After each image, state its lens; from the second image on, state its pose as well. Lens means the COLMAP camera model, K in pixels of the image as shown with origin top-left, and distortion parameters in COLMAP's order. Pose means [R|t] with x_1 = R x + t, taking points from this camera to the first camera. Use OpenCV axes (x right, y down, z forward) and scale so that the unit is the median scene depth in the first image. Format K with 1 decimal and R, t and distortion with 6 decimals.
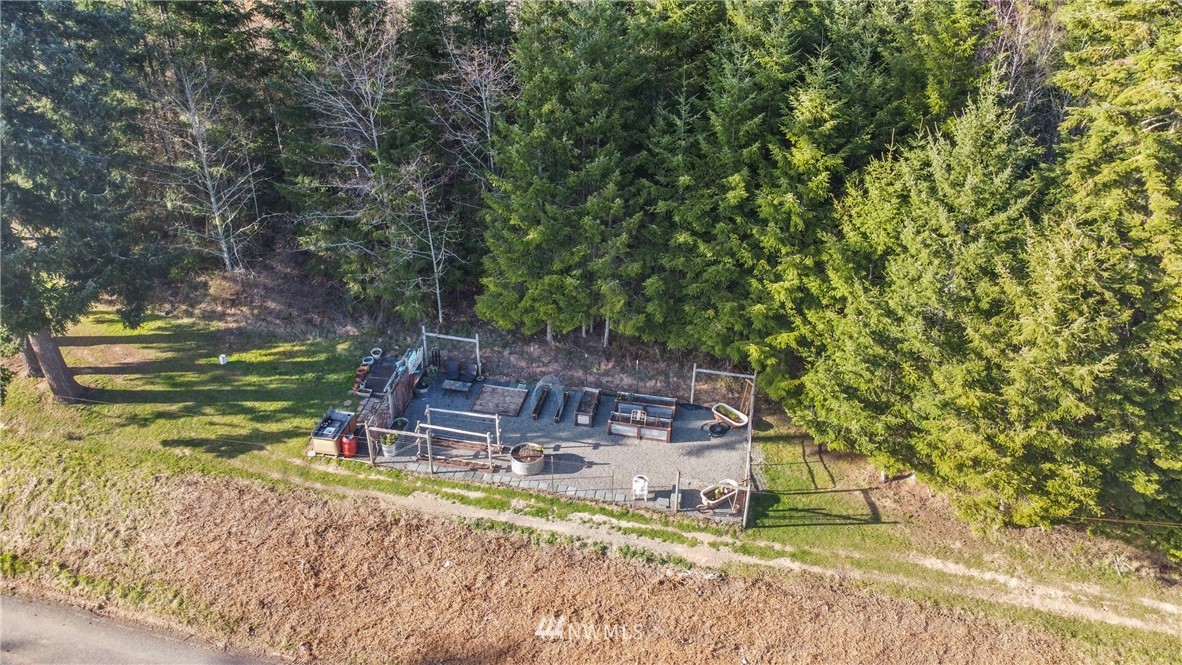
lens RADIAL K [[902.3, 0, 590.3], [0, 902.3, 335.6], [0, 0, 1]] dist [-0.003133, 0.001611]
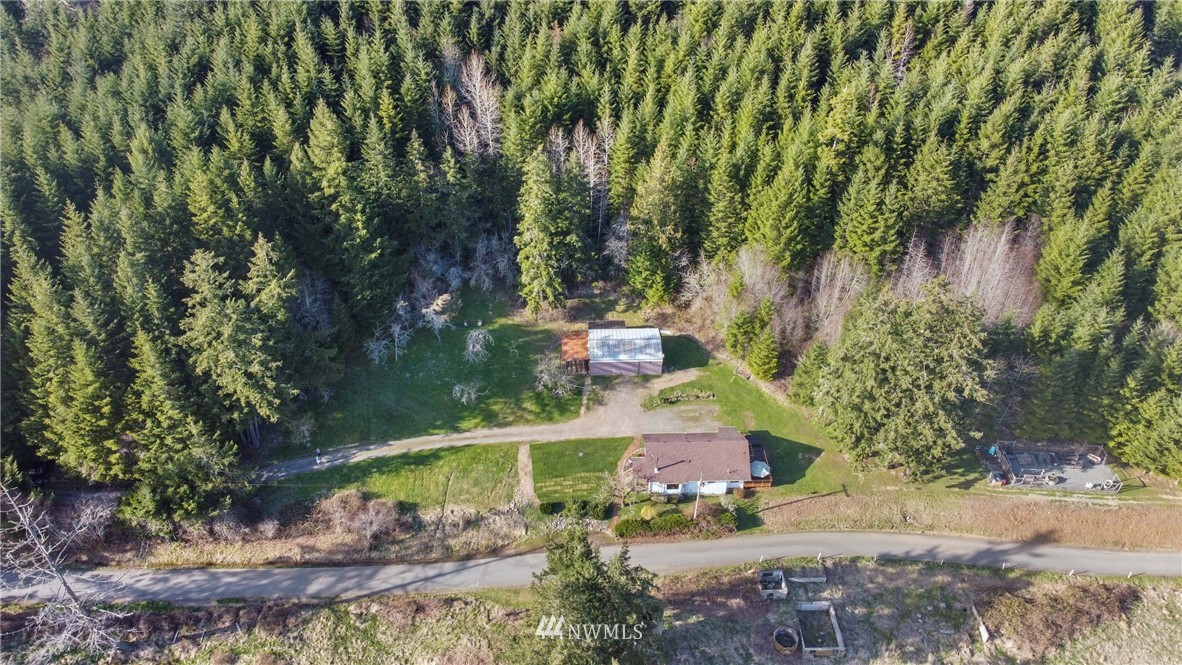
lens RADIAL K [[902.3, 0, 591.5], [0, 902.3, 328.9], [0, 0, 1]] dist [-0.003133, 0.001611]
pose [[0.985473, -0.097672, 0.138936, -2.482656], [0.080136, 0.988705, 0.126652, -1.131788], [-0.149737, -0.113679, 0.982169, -2.314250]]
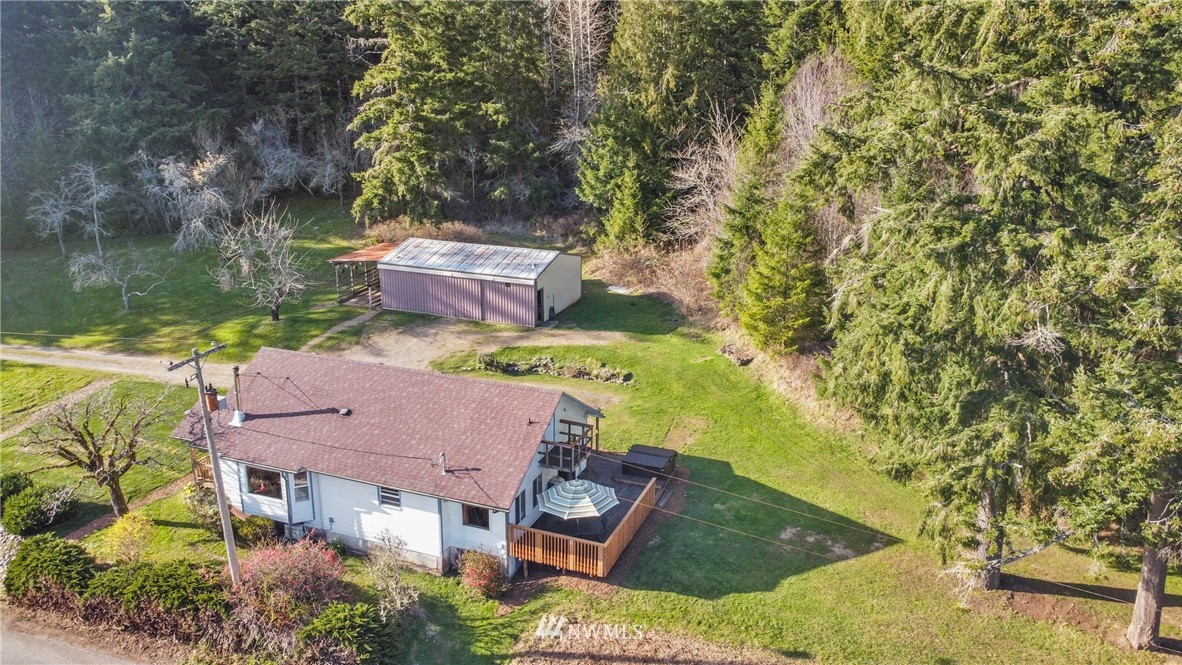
lens RADIAL K [[902.3, 0, 588.4], [0, 902.3, 330.2], [0, 0, 1]] dist [-0.003133, 0.001611]
pose [[0.969332, 0.070386, -0.235461, -1.088690], [-0.127160, 0.963531, -0.235454, 0.034663], [0.210302, 0.258174, 0.942931, 0.231418]]
